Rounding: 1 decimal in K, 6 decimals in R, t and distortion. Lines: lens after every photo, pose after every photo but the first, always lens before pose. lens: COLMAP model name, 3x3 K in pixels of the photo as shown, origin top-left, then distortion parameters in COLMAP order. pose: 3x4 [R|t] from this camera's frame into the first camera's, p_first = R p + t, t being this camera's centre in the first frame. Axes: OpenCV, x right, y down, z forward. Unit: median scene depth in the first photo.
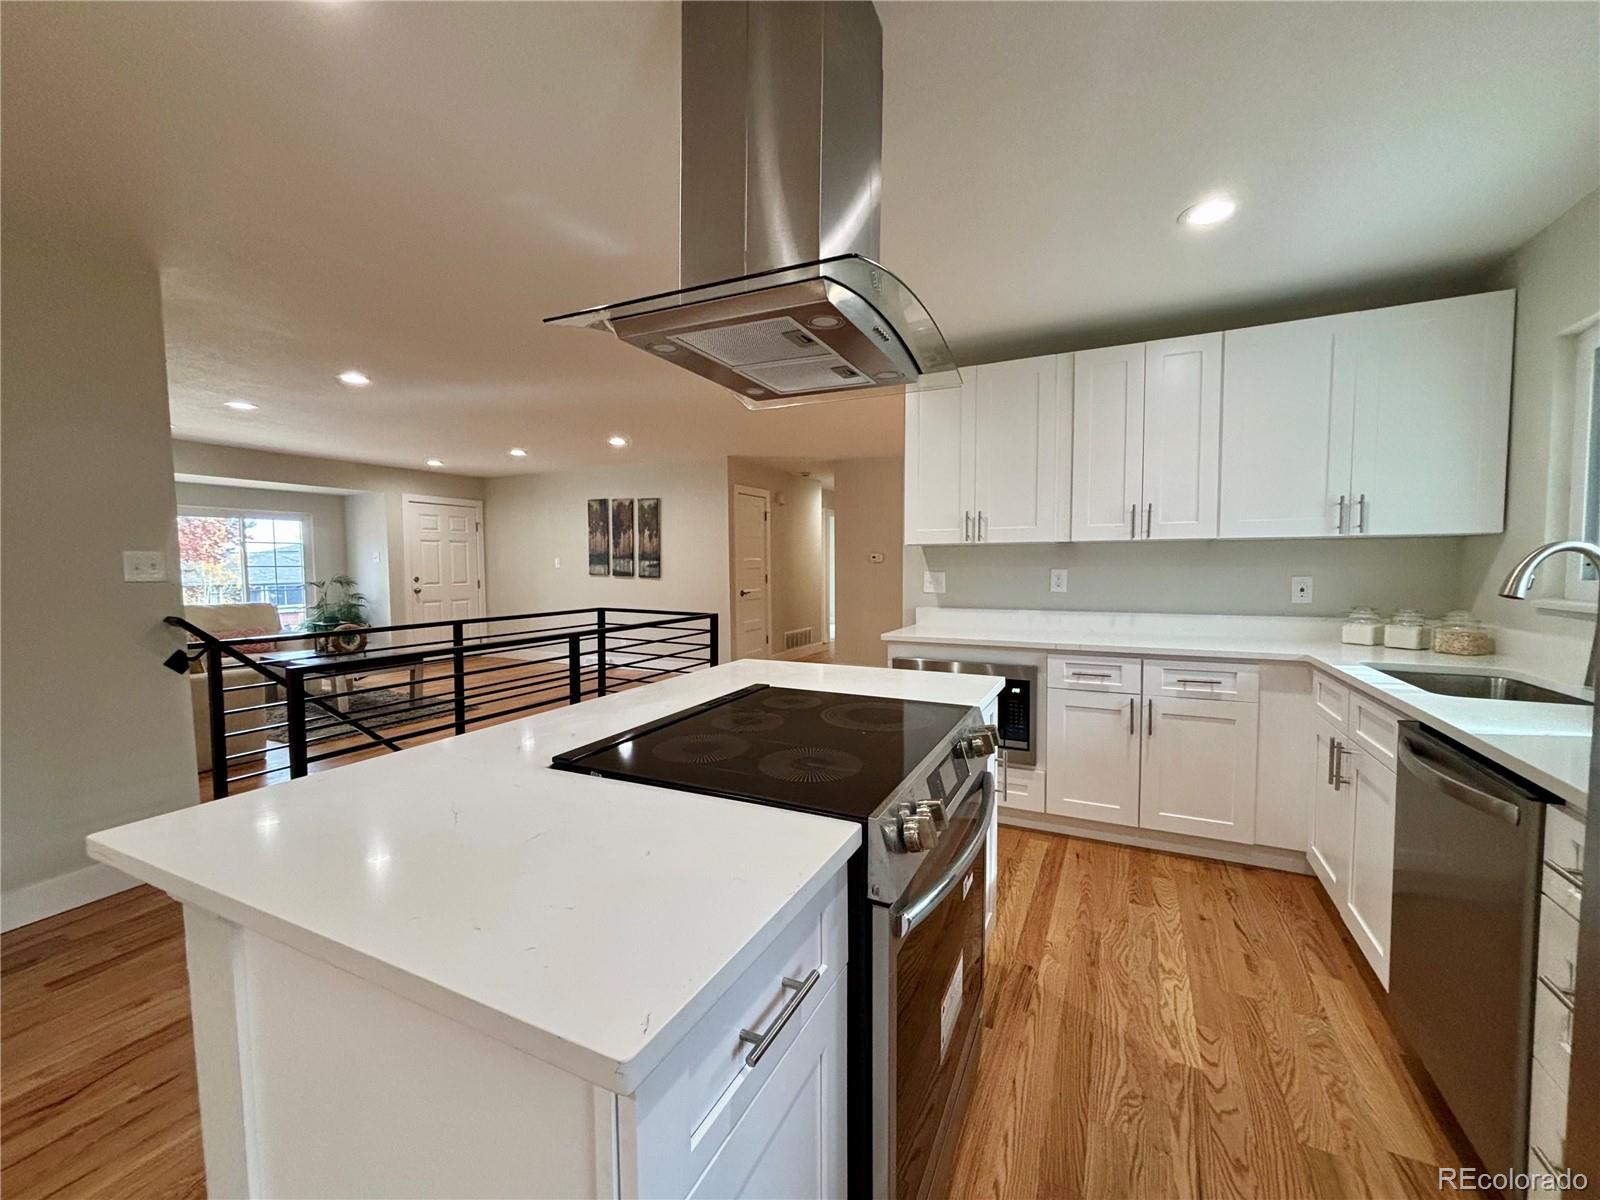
lens RADIAL K [[641.9, 0, 806.9], [0, 641.9, 600.2], [0, 0, 1]] dist [-0.001318, 0.000332]
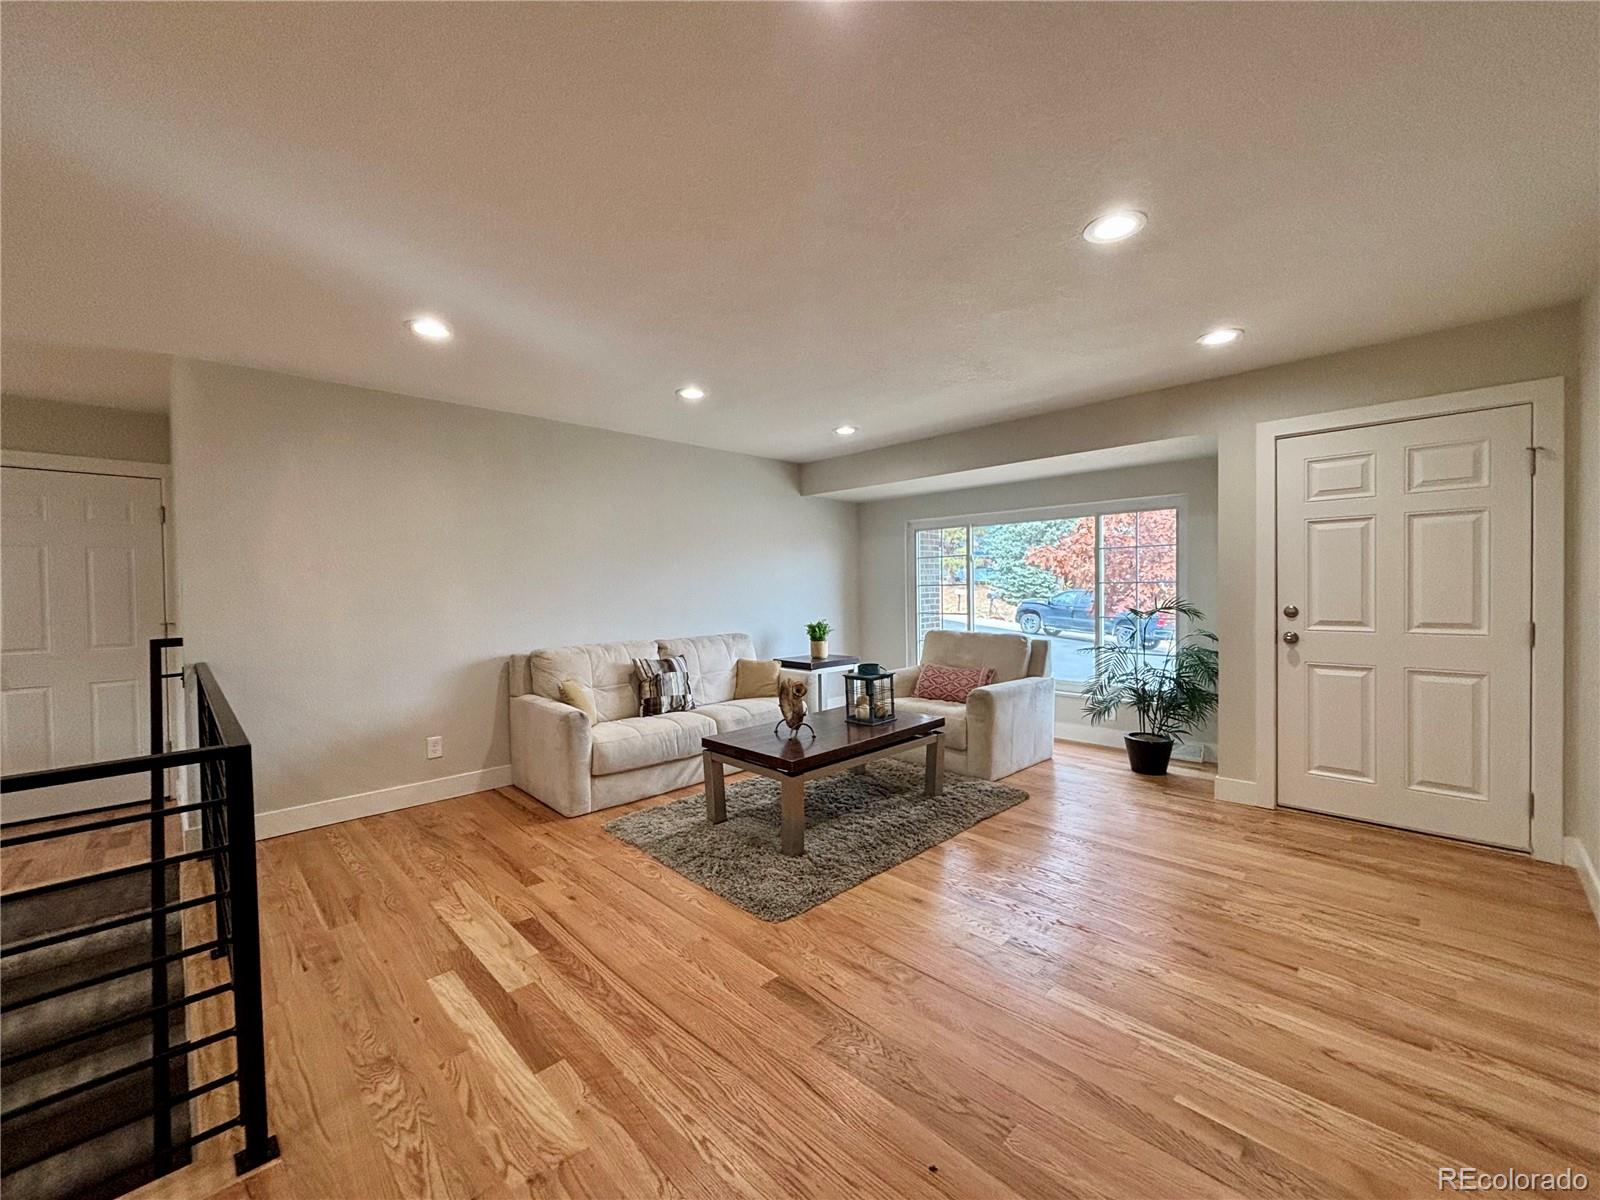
lens RADIAL K [[641.9, 0, 801.2], [0, 641.9, 604.1], [0, 0, 1]] dist [-0.001318, 0.000332]
pose [[-0.324701, 0.033005, -0.945241, -0.211974], [-0.040260, 0.998003, 0.048677, -0.118425], [0.944960, 0.053861, -0.322723, 2.117038]]
